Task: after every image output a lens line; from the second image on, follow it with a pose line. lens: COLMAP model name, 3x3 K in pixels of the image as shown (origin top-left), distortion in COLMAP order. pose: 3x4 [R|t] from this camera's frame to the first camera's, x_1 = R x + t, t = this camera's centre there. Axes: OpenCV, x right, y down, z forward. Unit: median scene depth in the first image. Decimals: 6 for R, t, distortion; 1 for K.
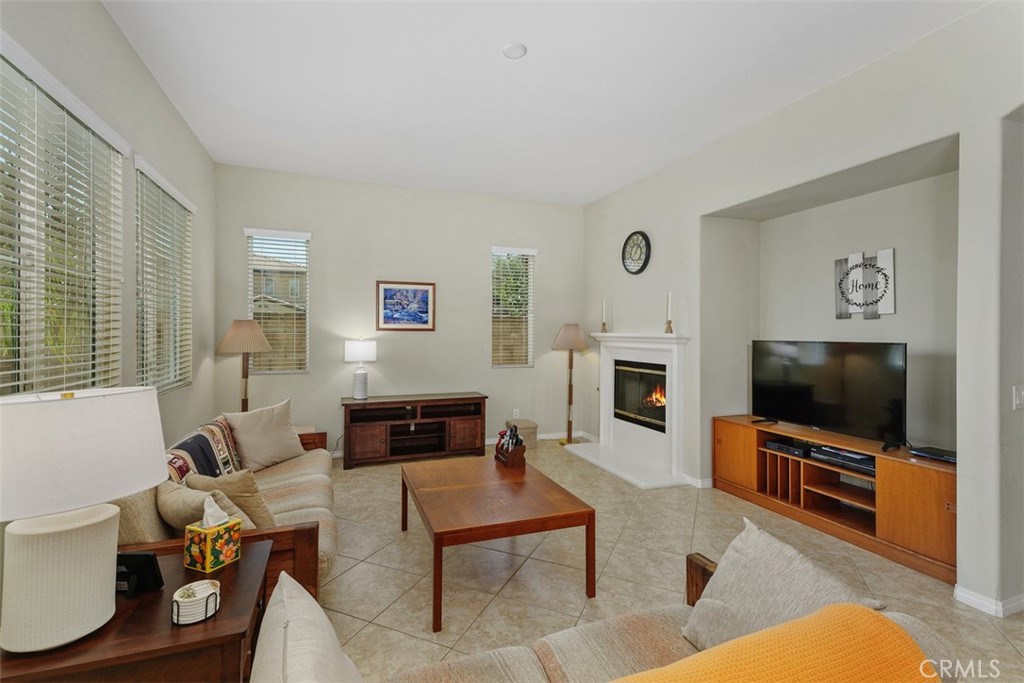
lens RADIAL K [[474.5, 0, 511.9], [0, 474.5, 335.2], [0, 0, 1]] dist [0.042388, -0.000074]
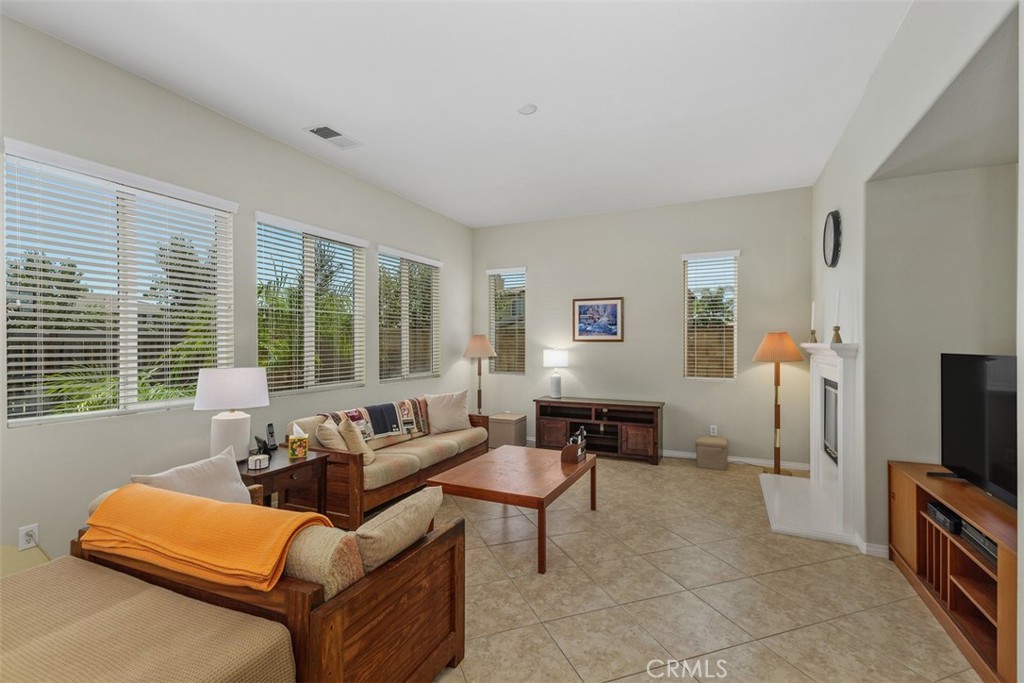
lens RADIAL K [[472.0, 0, 506.7], [0, 472.0, 343.8], [0, 0, 1]] dist [0.027405, -0.000328]
pose [[0.692833, 0.000591, -0.721098, 0.443092], [-0.002730, 0.999995, -0.001804, -0.001479], [0.721093, 0.003218, 0.692831, 0.071413]]
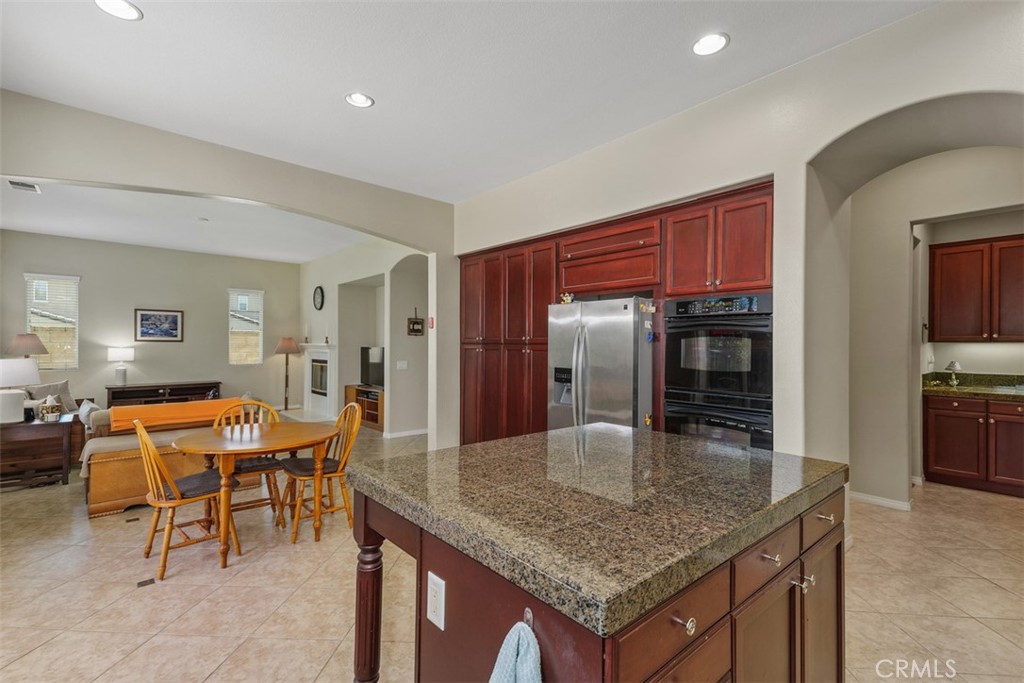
lens RADIAL K [[468.6, 0, 516.5], [0, 468.6, 345.5], [0, 0, 1]] dist [0.040630, -0.000452]
pose [[0.934848, 0.001134, 0.355047, 0.313540], [-0.000526, 0.999998, -0.001810, 0.005721], [-0.355048, 0.001505, 0.934847, -0.875790]]
